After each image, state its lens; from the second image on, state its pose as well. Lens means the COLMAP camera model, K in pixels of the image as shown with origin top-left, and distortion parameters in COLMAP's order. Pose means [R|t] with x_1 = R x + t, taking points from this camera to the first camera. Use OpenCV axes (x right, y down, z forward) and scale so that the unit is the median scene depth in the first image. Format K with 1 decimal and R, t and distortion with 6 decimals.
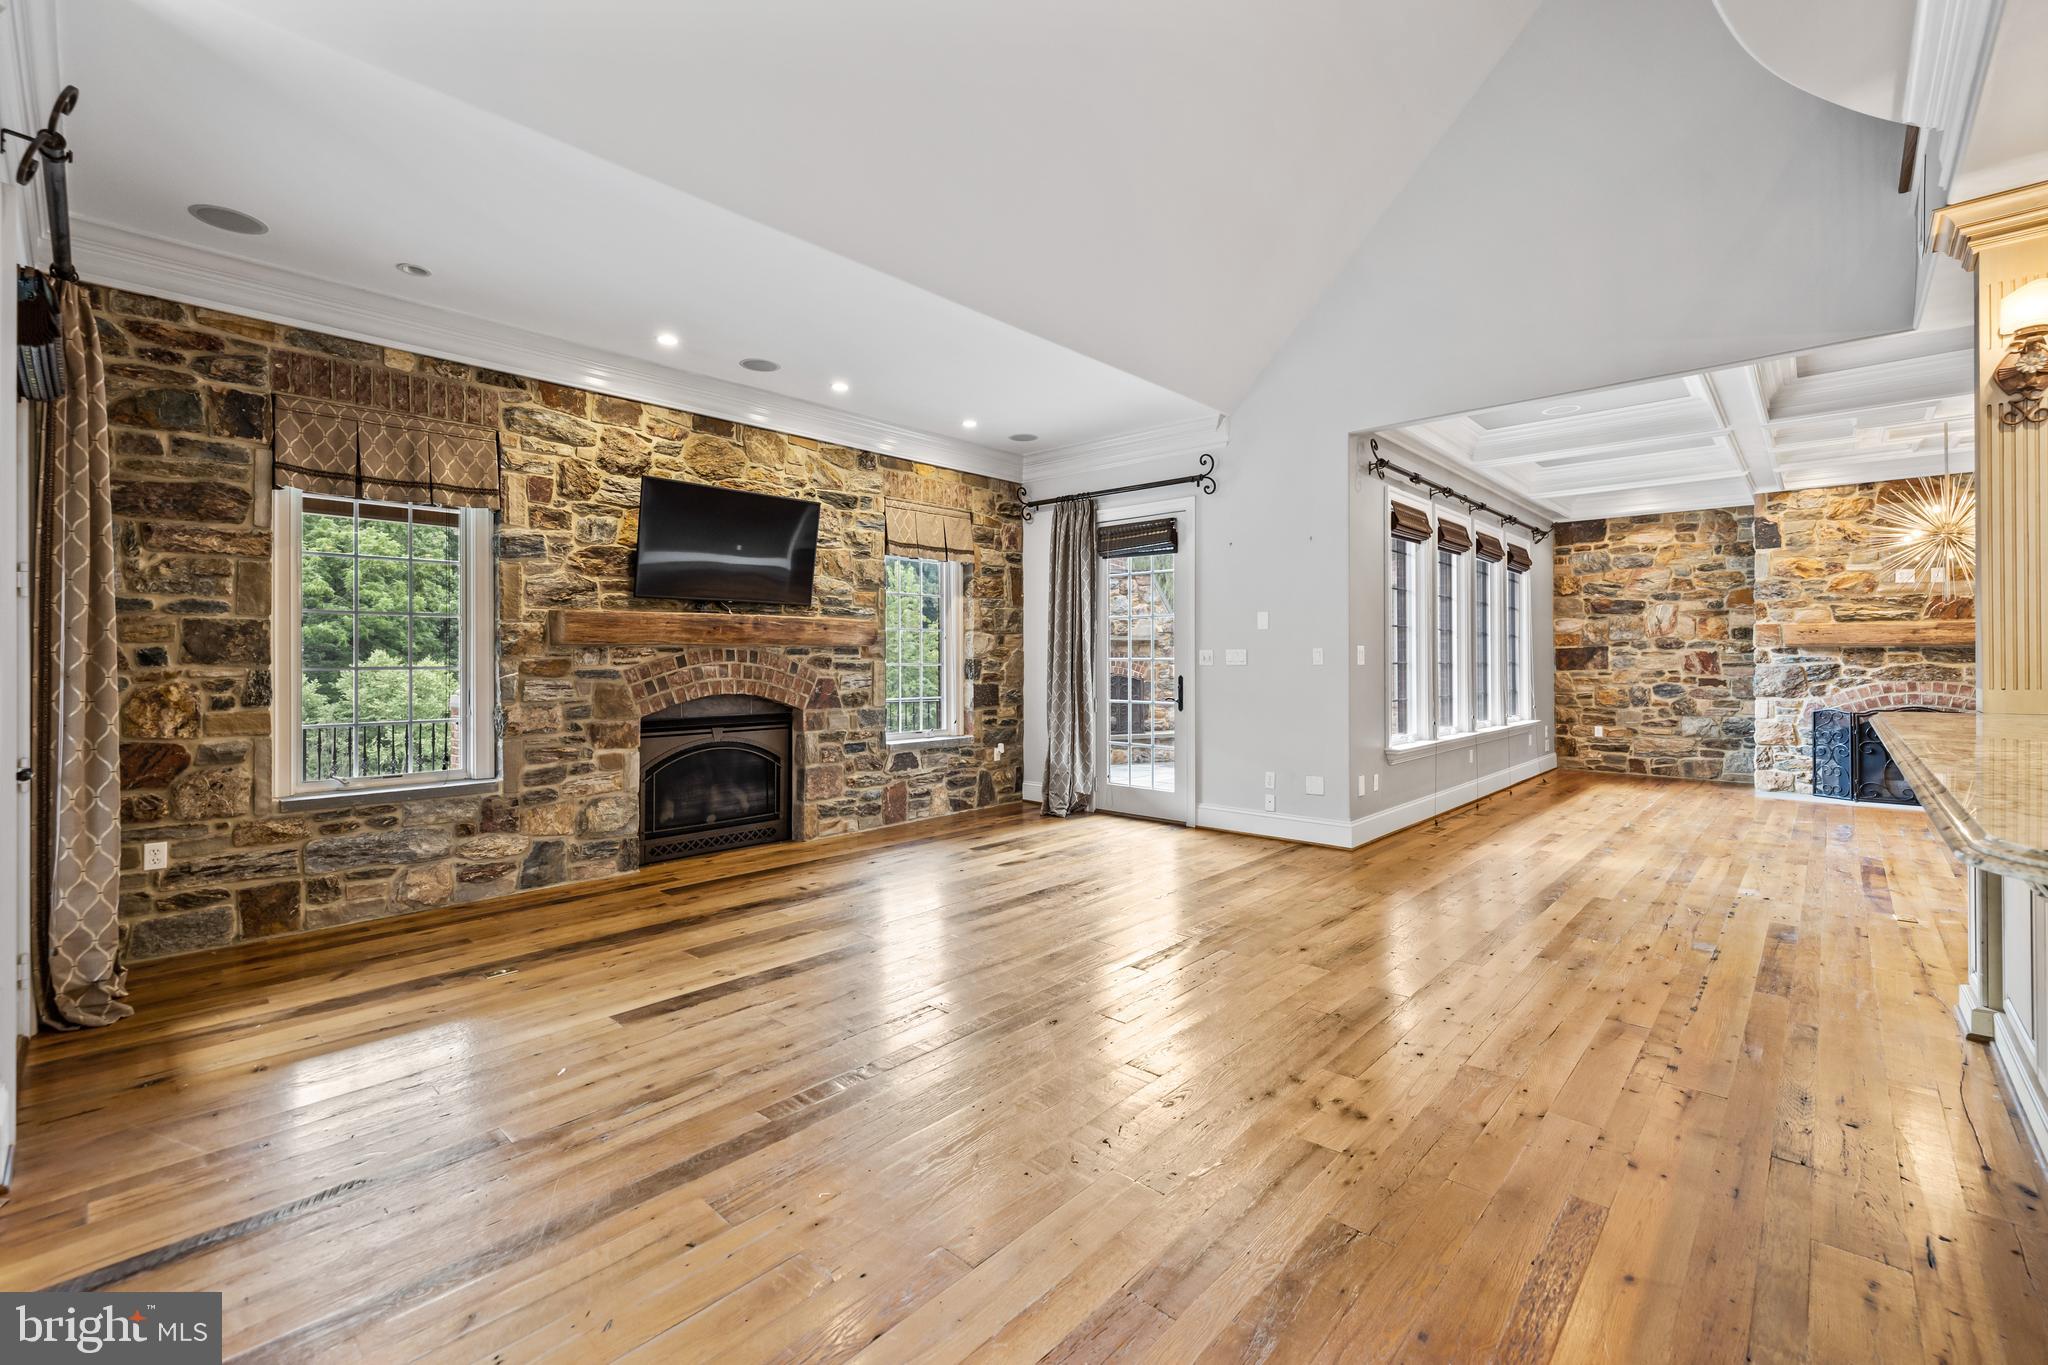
lens RADIAL K [[869.2, 0, 1019.2], [0, 869.2, 665.3], [0, 0, 1]] dist [0.002399, 0.000452]
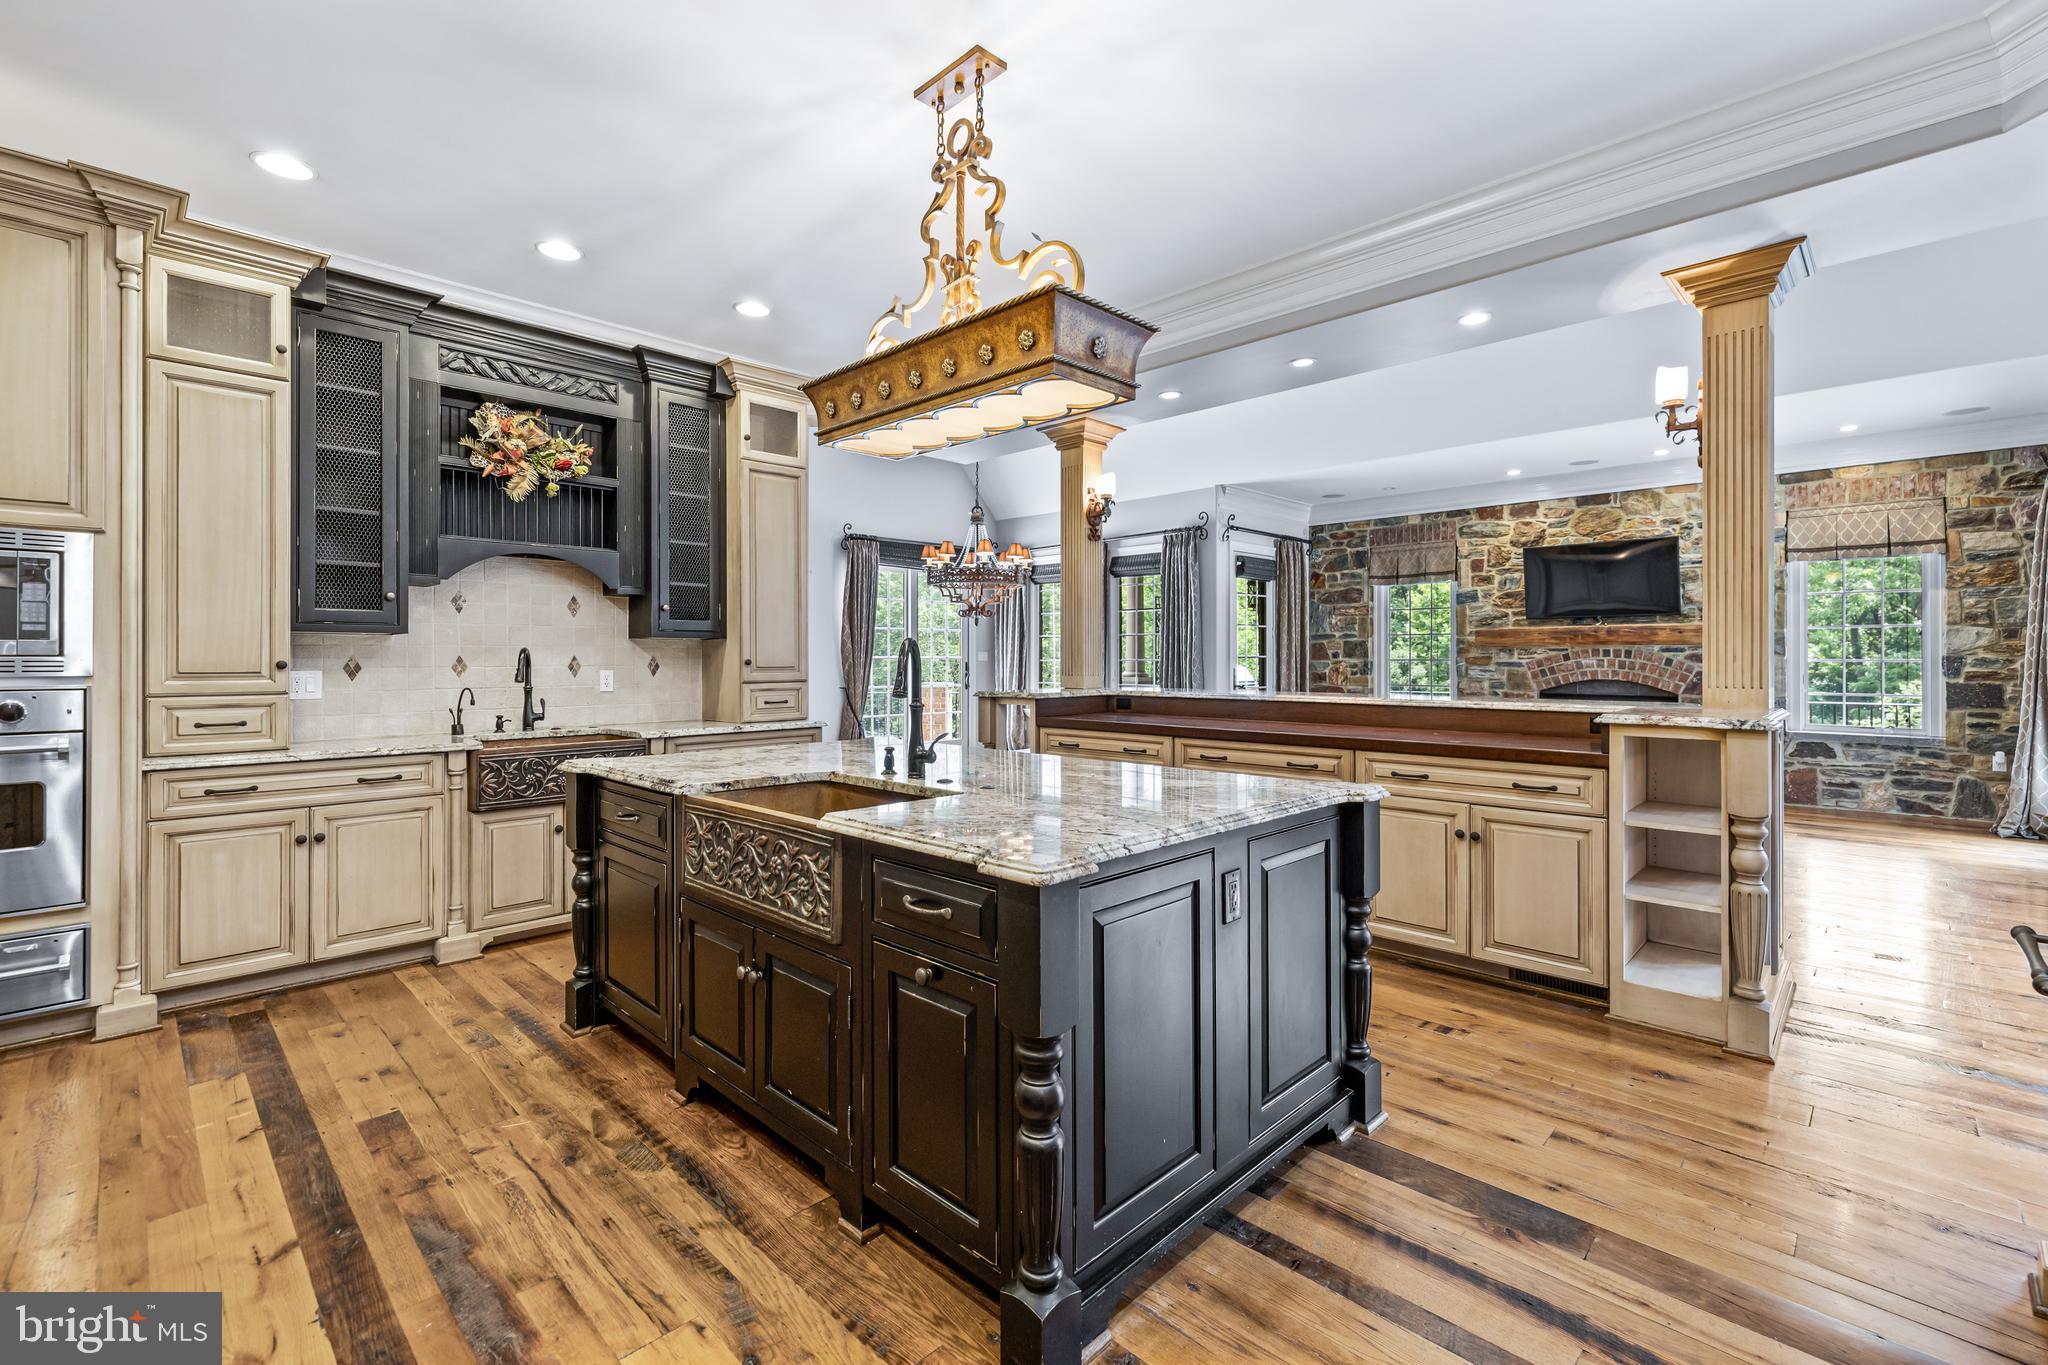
lens RADIAL K [[869.2, 0, 1019.8], [0, 869.2, 661.3], [0, 0, 1]] dist [0.002399, 0.000452]
pose [[-0.014442, 0.007077, -0.999871, 1.283948], [-0.005341, 0.999960, 0.007155, -0.003089], [0.999881, 0.005443, -0.014404, 0.036418]]
